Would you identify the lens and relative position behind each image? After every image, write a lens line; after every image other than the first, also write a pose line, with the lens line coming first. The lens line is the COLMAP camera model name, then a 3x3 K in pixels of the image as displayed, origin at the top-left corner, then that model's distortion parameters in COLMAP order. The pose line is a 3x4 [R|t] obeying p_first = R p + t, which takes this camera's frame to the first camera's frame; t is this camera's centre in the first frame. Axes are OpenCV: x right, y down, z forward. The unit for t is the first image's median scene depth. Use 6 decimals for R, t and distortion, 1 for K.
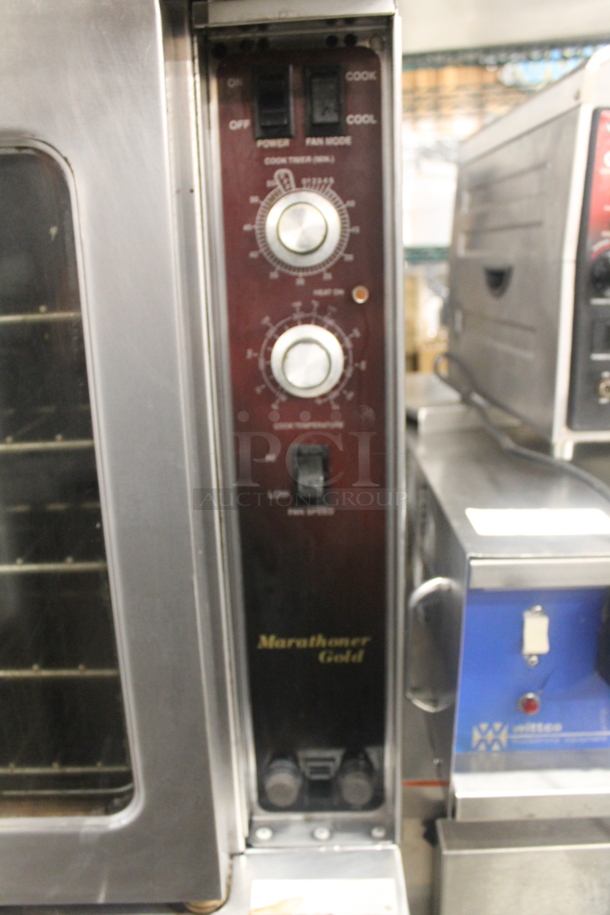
lens RADIAL K [[781.7, 0, 304.6], [0, 781.7, 468.5], [0, 0, 1]] dist [-0.160624, 0.145624]
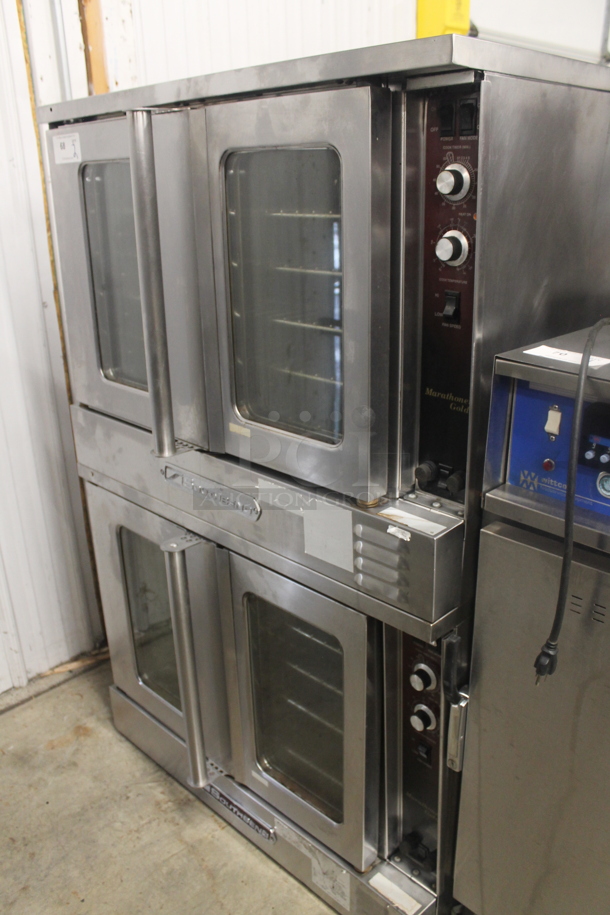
lens RADIAL K [[781.7, 0, 304.6], [0, 781.7, 468.5], [0, 0, 1]] dist [-0.160624, 0.145624]
pose [[0.700473, 0.274400, -0.658819, 1.207188], [-0.187976, 0.961471, 0.200595, 0.084398], [0.688479, -0.016669, 0.725065, -0.718904]]
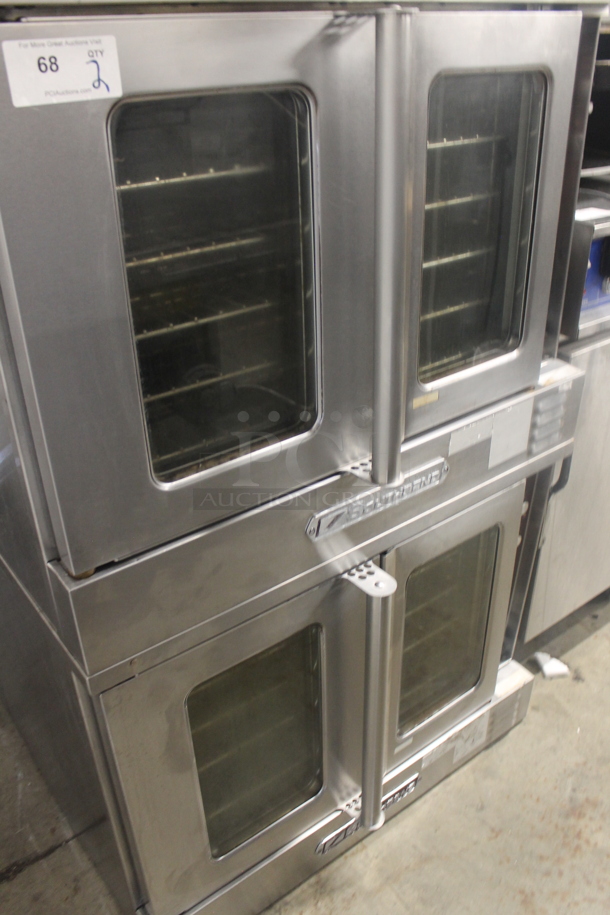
lens RADIAL K [[781.7, 0, 304.6], [0, 781.7, 468.5], [0, 0, 1]] dist [-0.160624, 0.145624]
pose [[0.801835, -0.284748, 0.525337, -2.175000], [0.151556, 0.947323, 0.282152, 0.016896], [-0.578006, -0.146621, 0.802752, -0.641335]]
